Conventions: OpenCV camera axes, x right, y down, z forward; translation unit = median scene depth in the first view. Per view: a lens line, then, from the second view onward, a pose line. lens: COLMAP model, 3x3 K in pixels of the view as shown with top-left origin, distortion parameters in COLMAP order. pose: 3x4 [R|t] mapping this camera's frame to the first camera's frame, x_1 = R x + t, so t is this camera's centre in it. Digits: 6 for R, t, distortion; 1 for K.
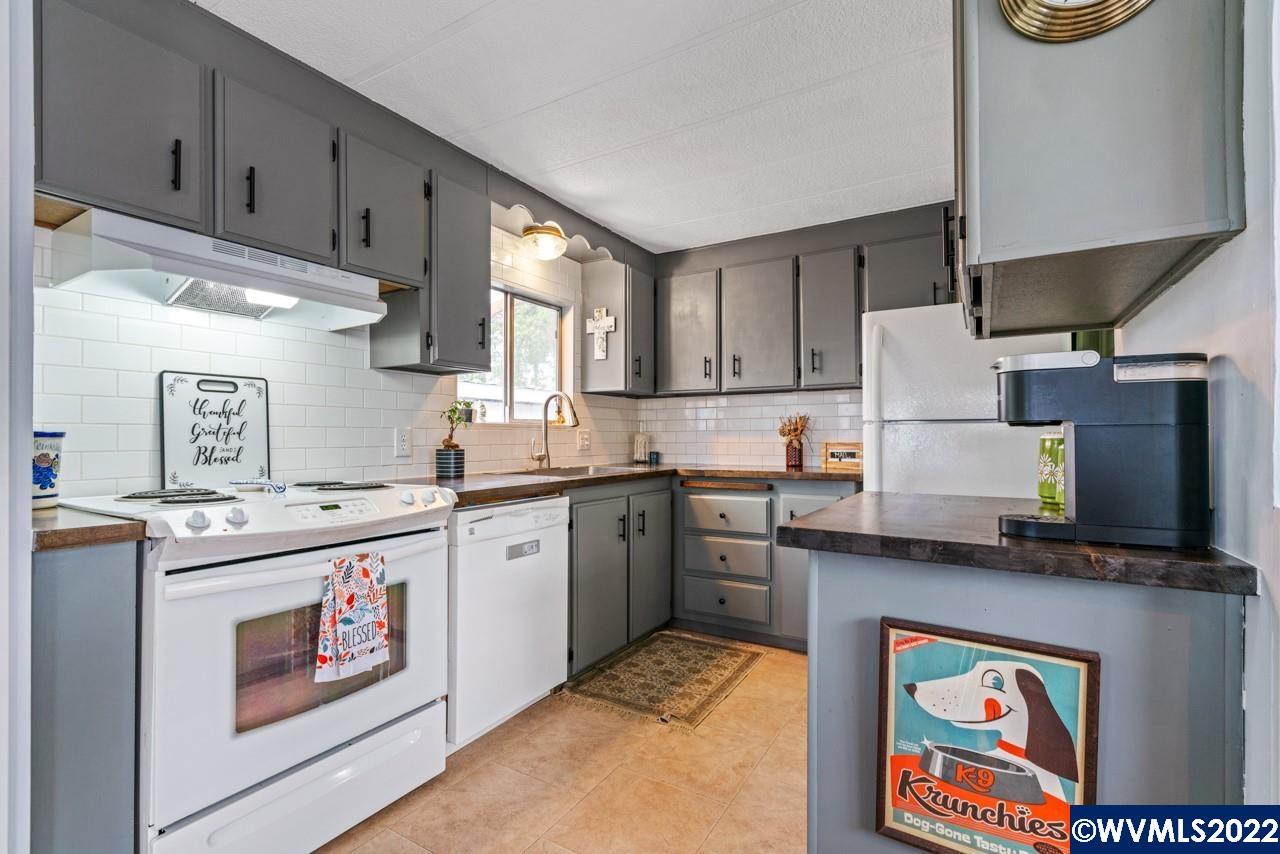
lens RADIAL K [[581.7, 0, 639.9], [0, 581.7, 430.6], [0, 0, 1]] dist [-0.001488, 0.001199]
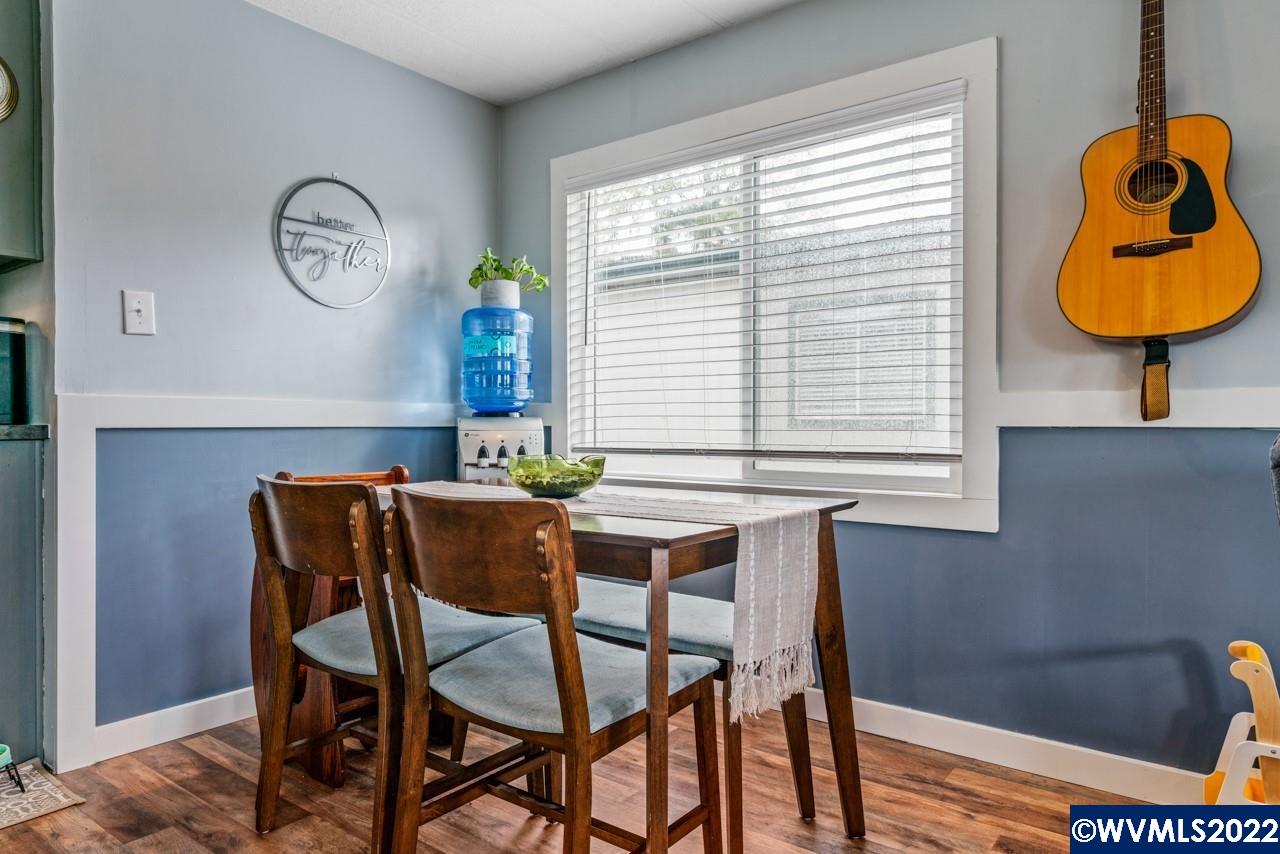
lens RADIAL K [[790.4, 0, 642.1], [0, 790.4, 424.3], [0, 0, 1]] dist [0.003105, 0.001873]
pose [[0.116394, -0.008501, 0.993167, -0.672341], [-0.009242, 0.999911, 0.009642, 0.081308], [-0.993160, -0.010302, 0.116305, -0.642778]]
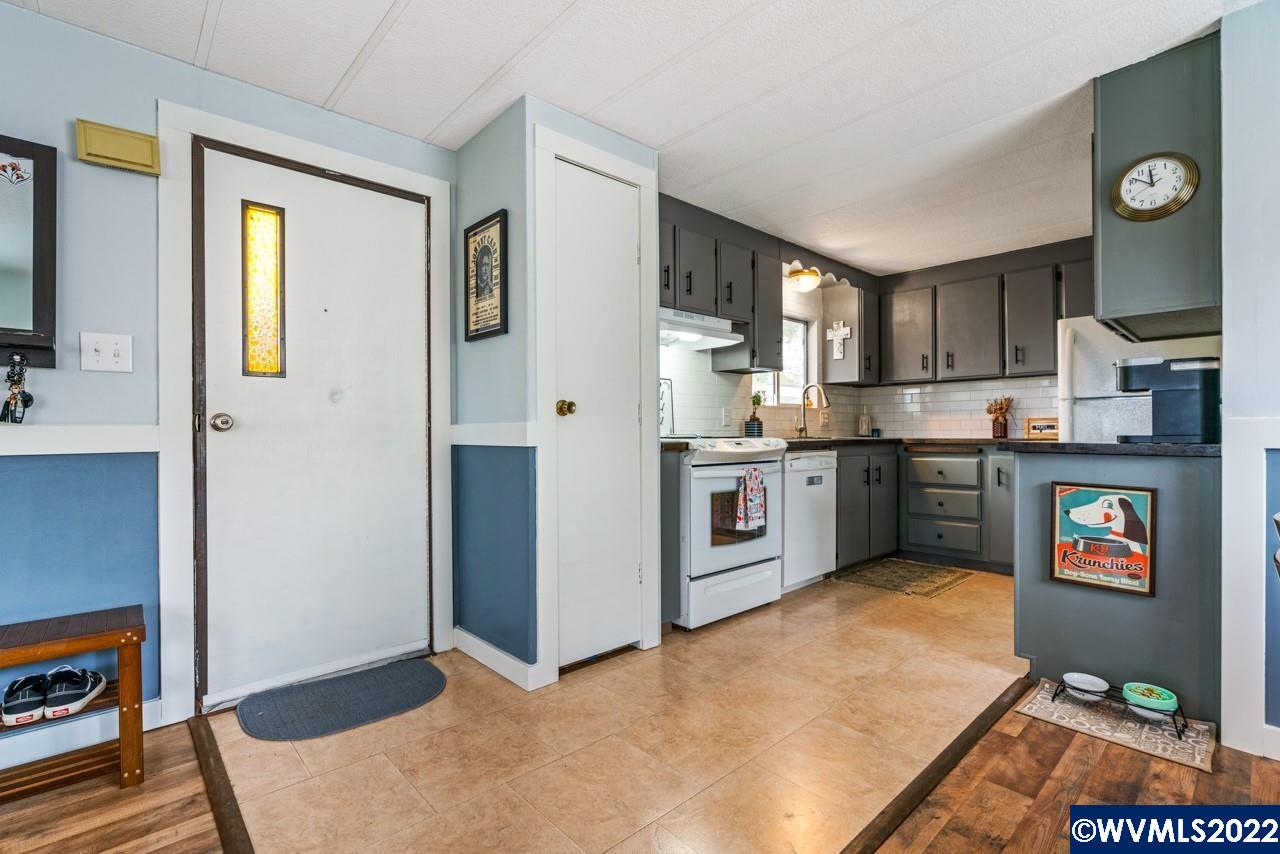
lens RADIAL K [[581.7, 0, 645.4], [0, 581.7, 426.9], [0, 0, 1]] dist [-0.001488, 0.001199]
pose [[0.961426, -0.003557, -0.275042, -0.269380], [0.004815, 0.999981, 0.003899, 0.060276], [0.275022, -0.005073, 0.961424, -0.901794]]
